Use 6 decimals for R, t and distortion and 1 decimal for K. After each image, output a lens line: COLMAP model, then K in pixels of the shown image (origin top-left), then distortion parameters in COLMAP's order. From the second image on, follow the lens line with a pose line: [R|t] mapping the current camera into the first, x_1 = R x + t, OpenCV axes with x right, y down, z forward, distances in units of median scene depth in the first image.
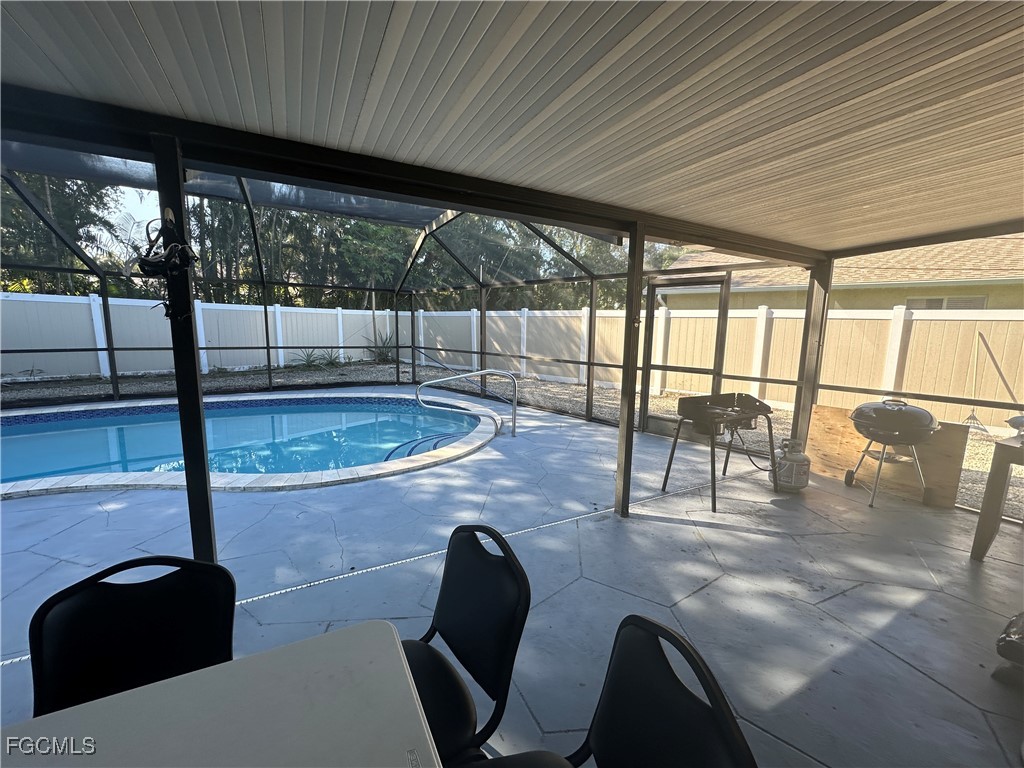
lens RADIAL K [[407.8, 0, 512.0], [0, 407.8, 384.0], [0, 0, 1]] dist [-0.000239, -0.000074]
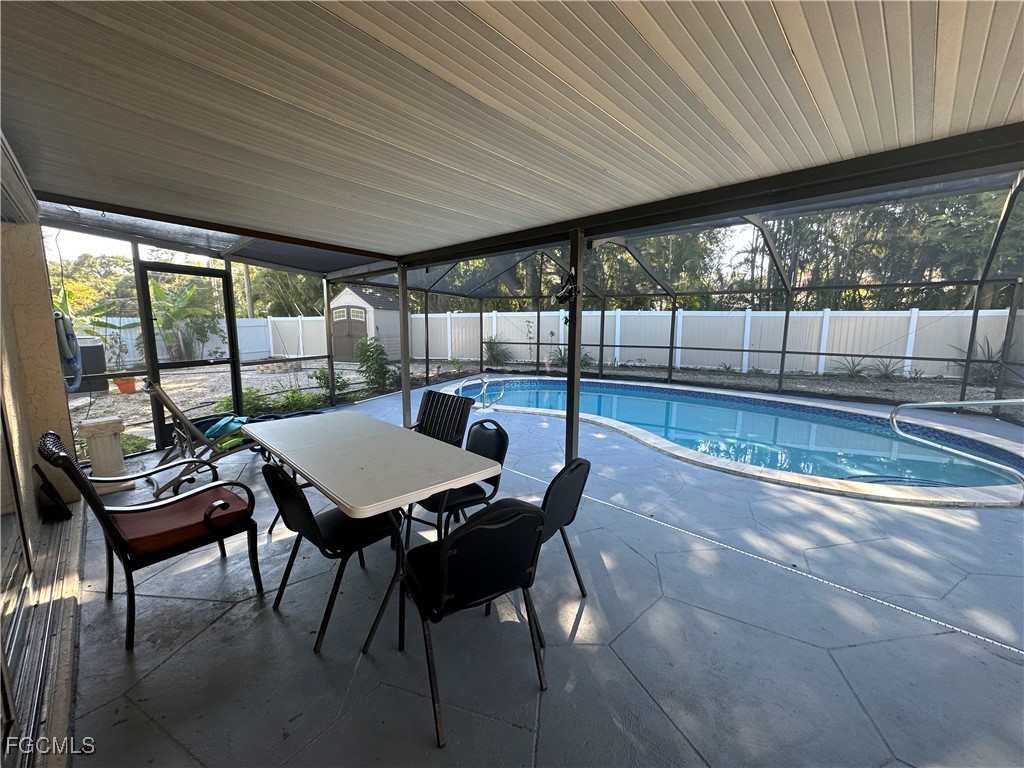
lens RADIAL K [[407.8, 0, 512.0], [0, 407.8, 384.0], [0, 0, 1]] dist [-0.000239, -0.000074]
pose [[0.288791, 0.119630, -0.949889, 0.392621], [-0.135768, 0.987253, 0.083059, -0.003000], [0.947717, 0.104978, 0.301352, 0.090909]]
